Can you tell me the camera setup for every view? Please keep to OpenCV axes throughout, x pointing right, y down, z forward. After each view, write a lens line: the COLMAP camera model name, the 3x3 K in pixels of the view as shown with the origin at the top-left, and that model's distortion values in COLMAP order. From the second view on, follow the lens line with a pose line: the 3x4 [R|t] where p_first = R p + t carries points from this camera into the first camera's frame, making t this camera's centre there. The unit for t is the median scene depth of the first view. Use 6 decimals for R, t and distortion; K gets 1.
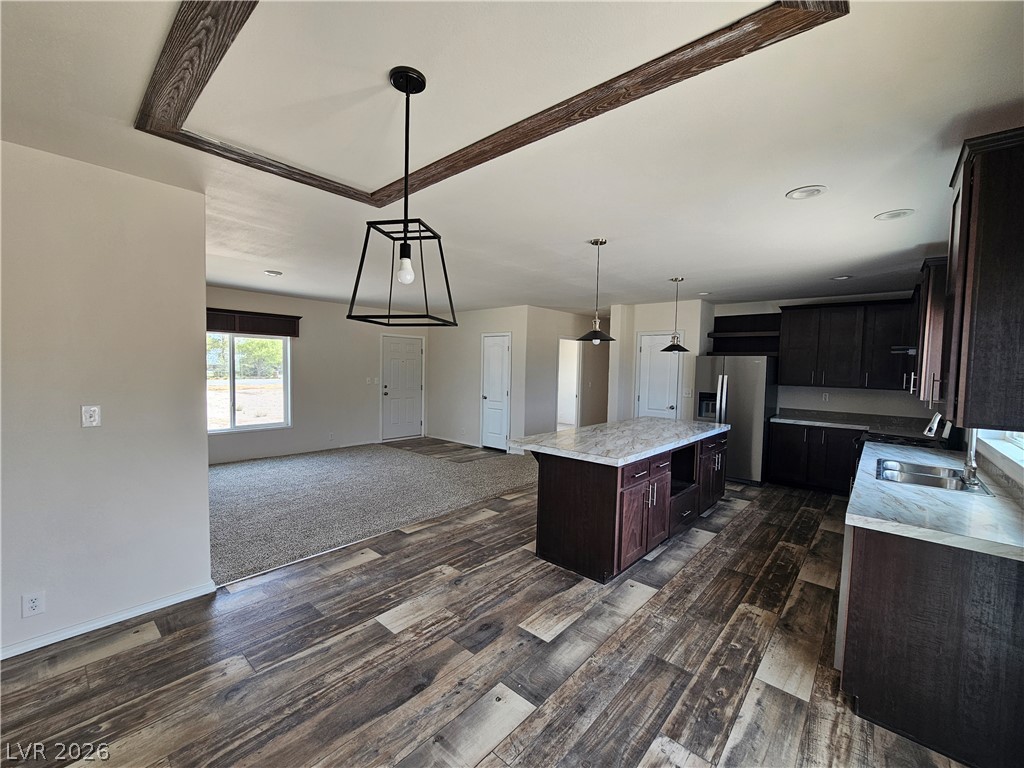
lens RADIAL K [[422.9, 0, 512.8], [0, 422.9, 387.0], [0, 0, 1]] dist [-0.002198, 0.001741]
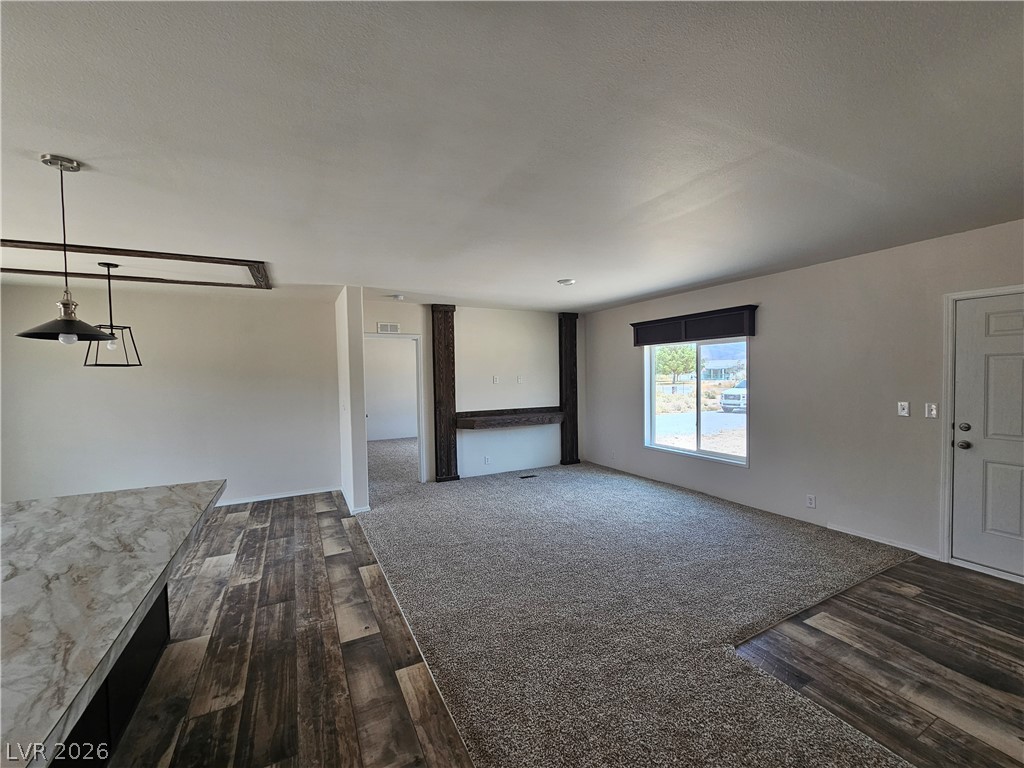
lens RADIAL K [[422.9, 0, 512.8], [0, 422.9, 384.4], [0, 0, 1]] dist [-0.002198, 0.001741]
pose [[-0.359854, 0.005266, -0.932994, 0.535944], [-0.036660, 0.999132, 0.019780, -0.083577], [0.932288, 0.041322, -0.359348, 1.835846]]
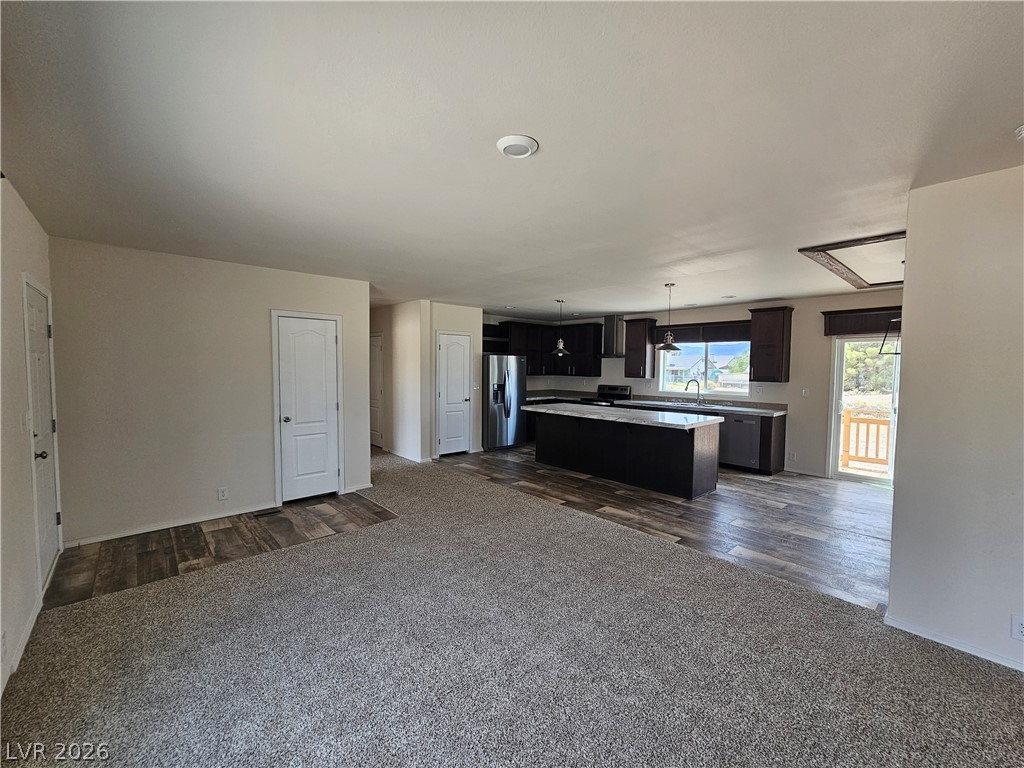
lens RADIAL K [[422.9, 0, 516.3], [0, 422.9, 386.0], [0, 0, 1]] dist [-0.002198, 0.001741]
pose [[0.116781, -0.069092, 0.990751, -1.434758], [0.045588, 0.996899, 0.064147, -0.107906], [-0.992111, 0.037675, 0.119569, 1.427154]]
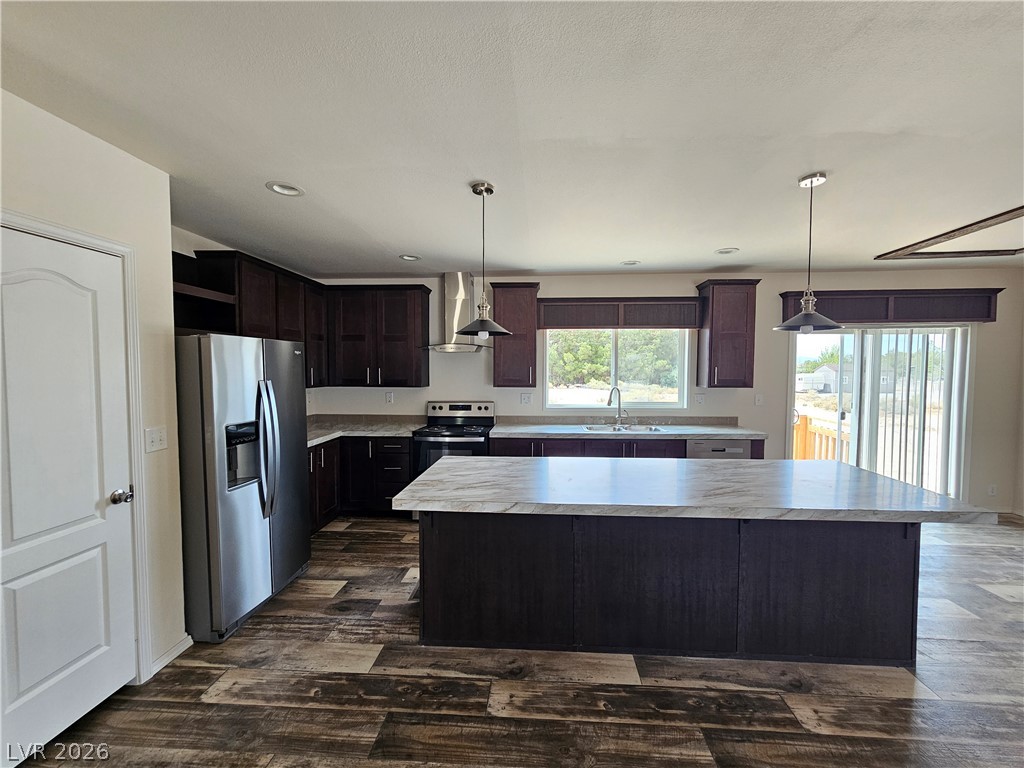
lens RADIAL K [[422.9, 0, 514.9], [0, 422.9, 388.3], [0, 0, 1]] dist [-0.002198, 0.001741]
pose [[-0.608639, -0.061086, 0.791092, -0.057134], [0.028009, 0.994756, 0.098362, -0.098849], [-0.792953, 0.082025, -0.603737, 1.857047]]
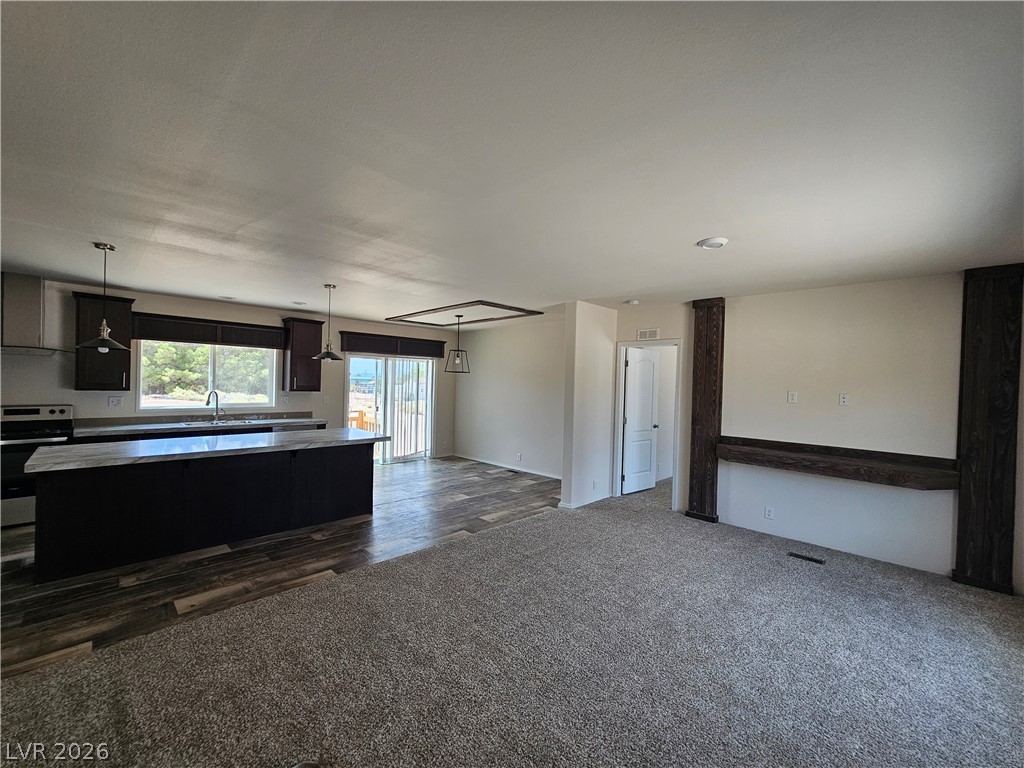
lens RADIAL K [[422.9, 0, 511.6], [0, 422.9, 385.7], [0, 0, 1]] dist [-0.002198, 0.001741]
pose [[-0.996849, -0.048787, 0.062550, -0.492222], [-0.045038, 0.997181, 0.060010, -0.138551], [-0.065301, 0.057003, -0.996236, 2.409958]]
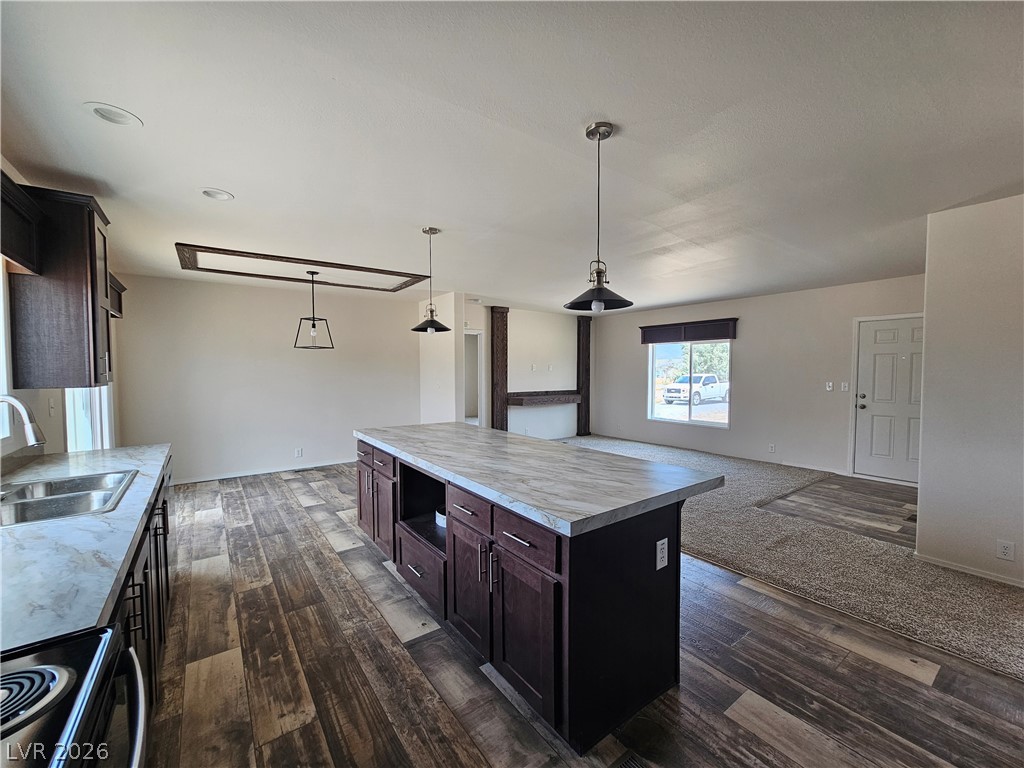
lens RADIAL K [[422.9, 0, 513.1], [0, 422.9, 384.4], [0, 0, 1]] dist [-0.002198, 0.001741]
pose [[-0.215634, 0.011829, -0.976403, 1.177474], [-0.052795, 0.998323, 0.023754, -0.017379], [0.975046, 0.056672, -0.214648, 1.471809]]
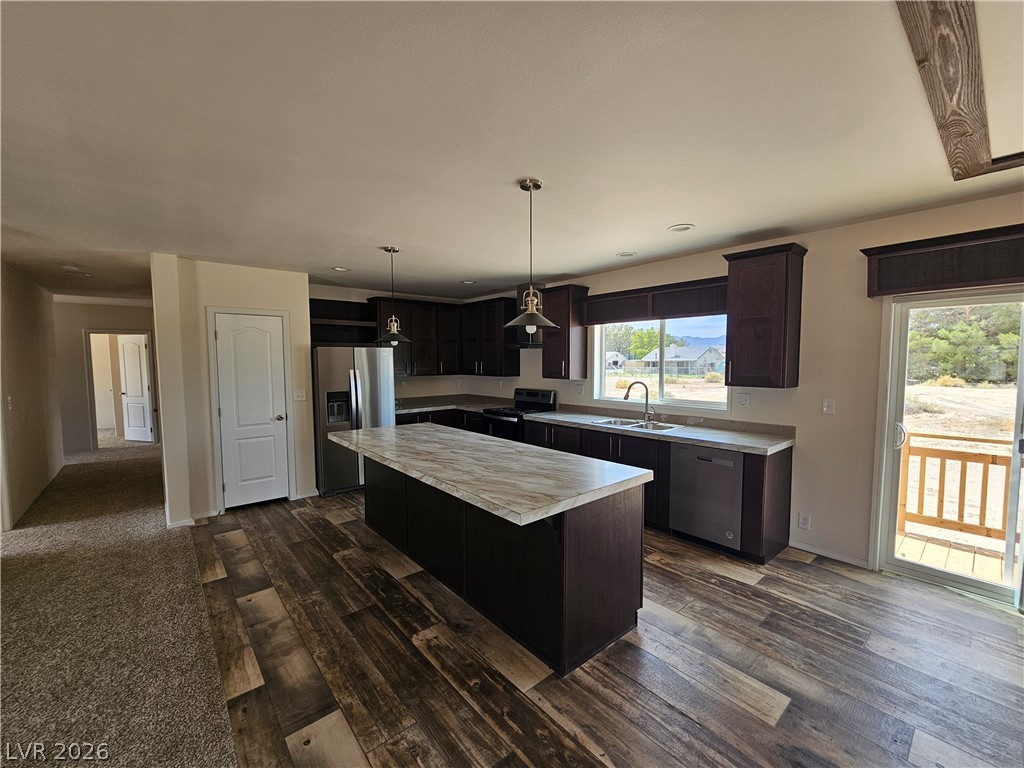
lens RADIAL K [[422.9, 0, 513.3], [0, 422.9, 388.8], [0, 0, 1]] dist [-0.002198, 0.001741]
pose [[0.143366, -0.092195, 0.985366, -0.529136], [0.061574, 0.994553, 0.084096, -0.072308], [-0.987752, 0.048616, 0.148262, 0.973533]]
